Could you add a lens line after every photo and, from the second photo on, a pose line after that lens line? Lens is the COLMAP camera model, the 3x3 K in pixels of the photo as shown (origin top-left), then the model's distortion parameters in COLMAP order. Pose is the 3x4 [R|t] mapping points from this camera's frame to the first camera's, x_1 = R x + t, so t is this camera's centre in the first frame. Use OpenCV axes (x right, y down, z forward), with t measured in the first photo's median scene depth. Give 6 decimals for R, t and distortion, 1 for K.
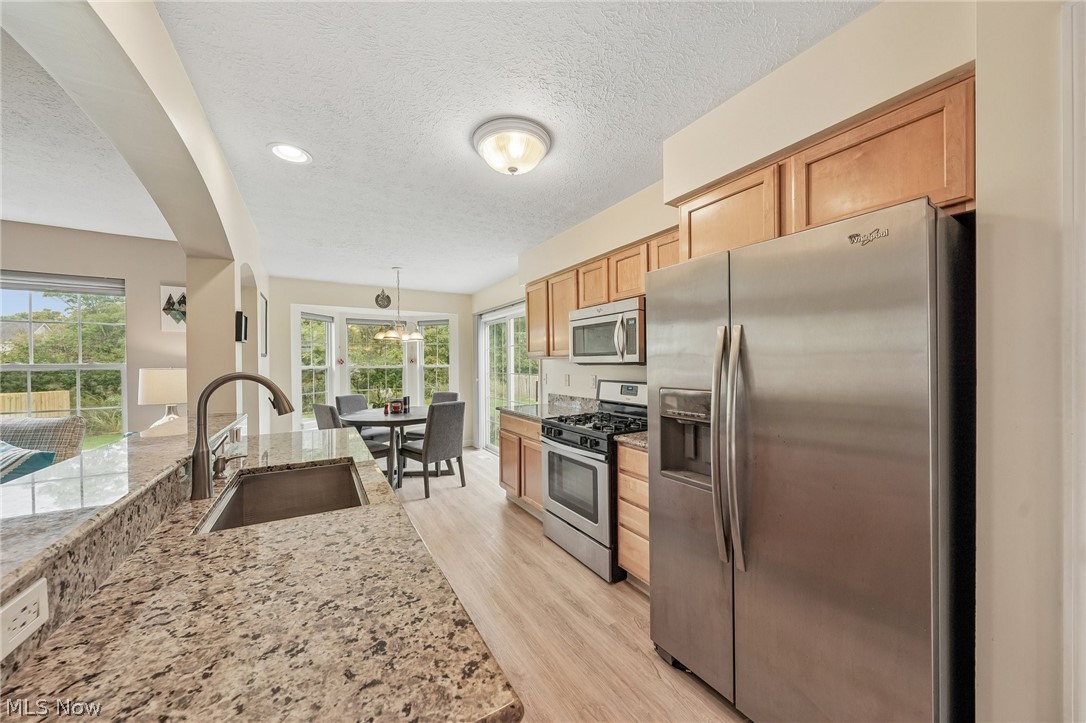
lens RADIAL K [[372.9, 0, 541.9], [0, 372.9, 363.8], [0, 0, 1]] dist [-0.001715, -0.000023]
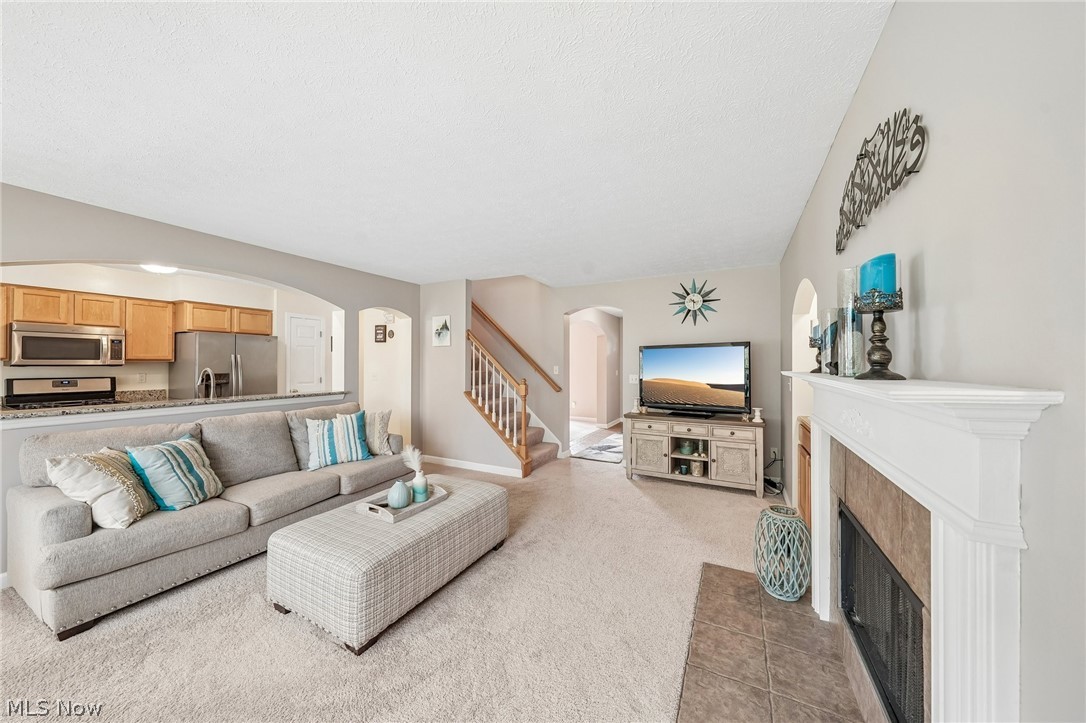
lens RADIAL K [[372.9, 0, 541.9], [0, 372.9, 363.8], [0, 0, 1]] dist [-0.001715, -0.000023]
pose [[-0.518636, 0.007548, 0.854962, -1.690381], [0.003518, 0.999971, -0.006694, 0.007713], [-0.854988, -0.000464, -0.518648, 0.148092]]
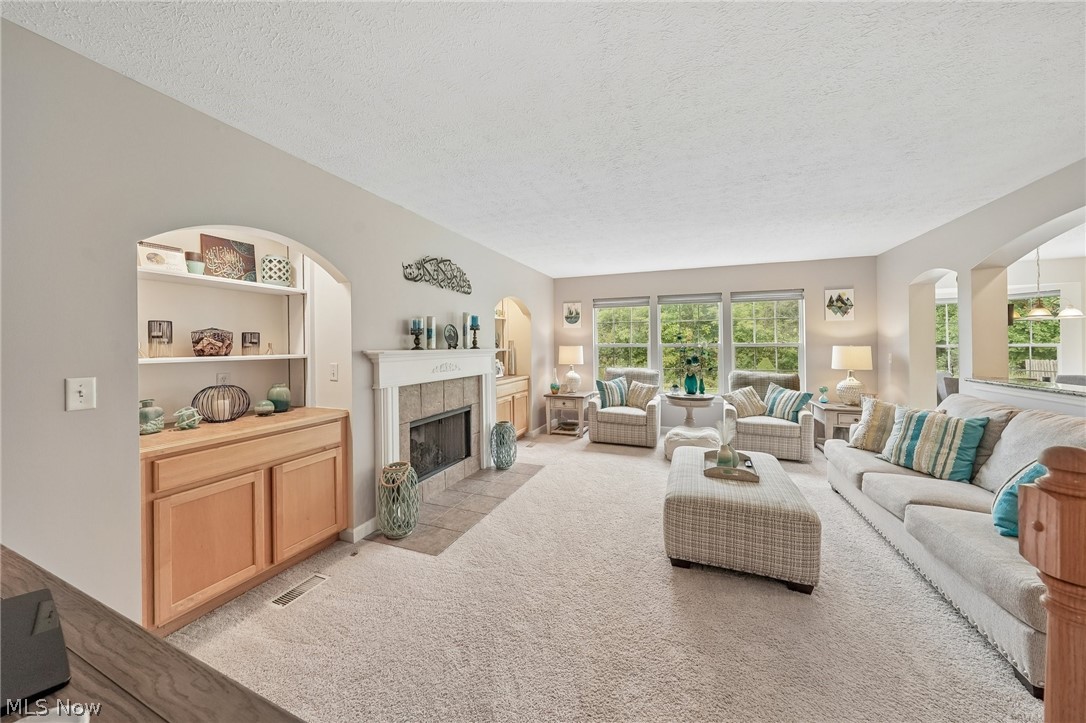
lens RADIAL K [[378.5, 0, 544.0], [0, 378.5, 344.5], [0, 0, 1]] dist [-0.001495, -0.000072]
pose [[0.613171, 0.002669, -0.789946, -0.513211], [-0.000820, 0.999996, 0.002742, 0.003714], [0.789950, -0.001034, 0.613171, -0.809787]]
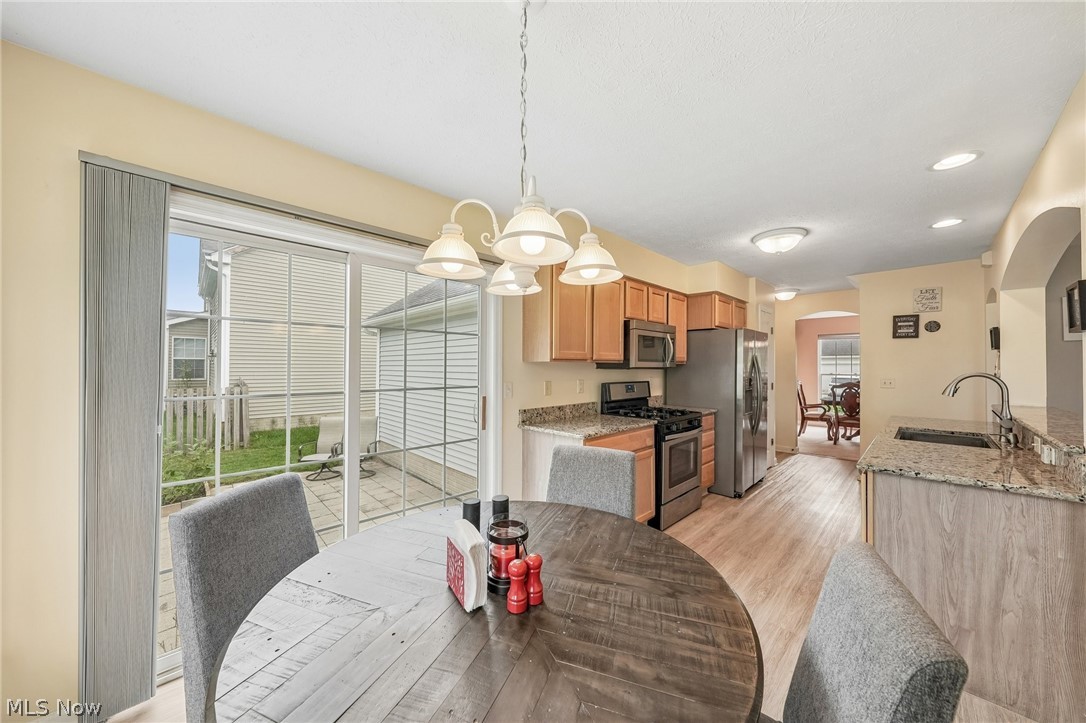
lens RADIAL K [[372.9, 0, 541.9], [0, 372.9, 363.8], [0, 0, 1]] dist [-0.001715, -0.000023]
pose [[-0.224974, 0.013126, 0.974276, -0.829611], [-0.000494, 0.999908, -0.013585, 0.001929], [-0.974365, -0.003537, -0.224946, 1.372912]]
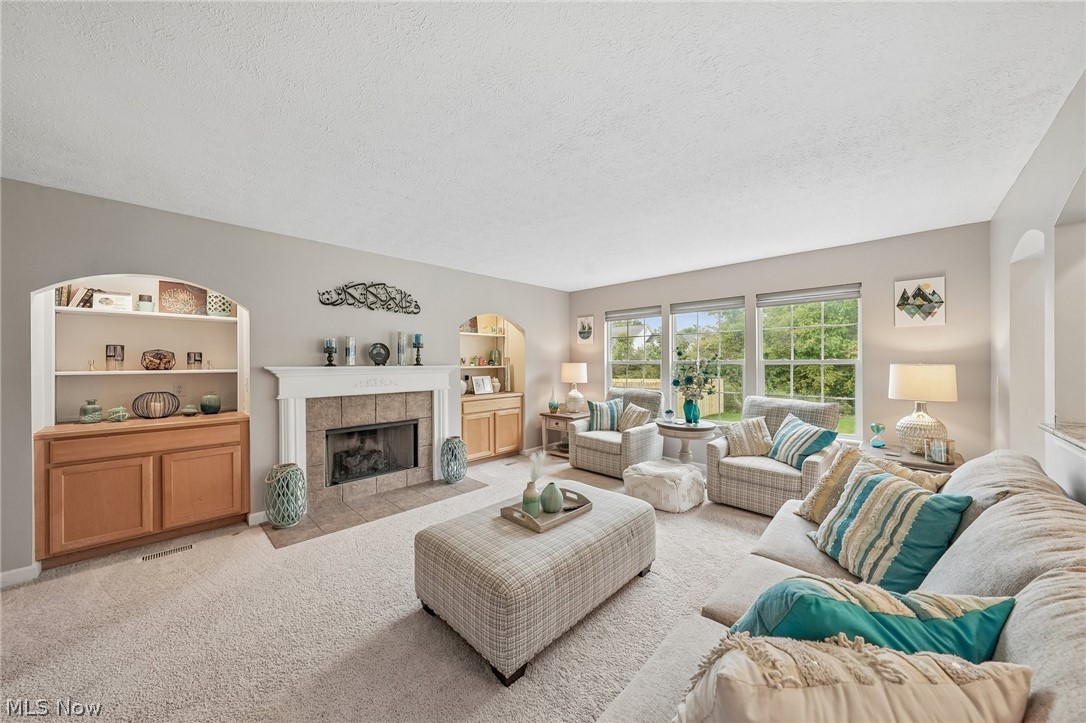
lens RADIAL K [[372.9, 0, 541.9], [0, 372.9, 363.8], [0, 0, 1]] dist [-0.001715, -0.000023]
pose [[0.257967, 0.010152, -0.966100, -0.289879], [-0.000554, 0.999946, 0.010360, 0.001722], [0.966154, -0.002137, 0.257959, -0.185195]]
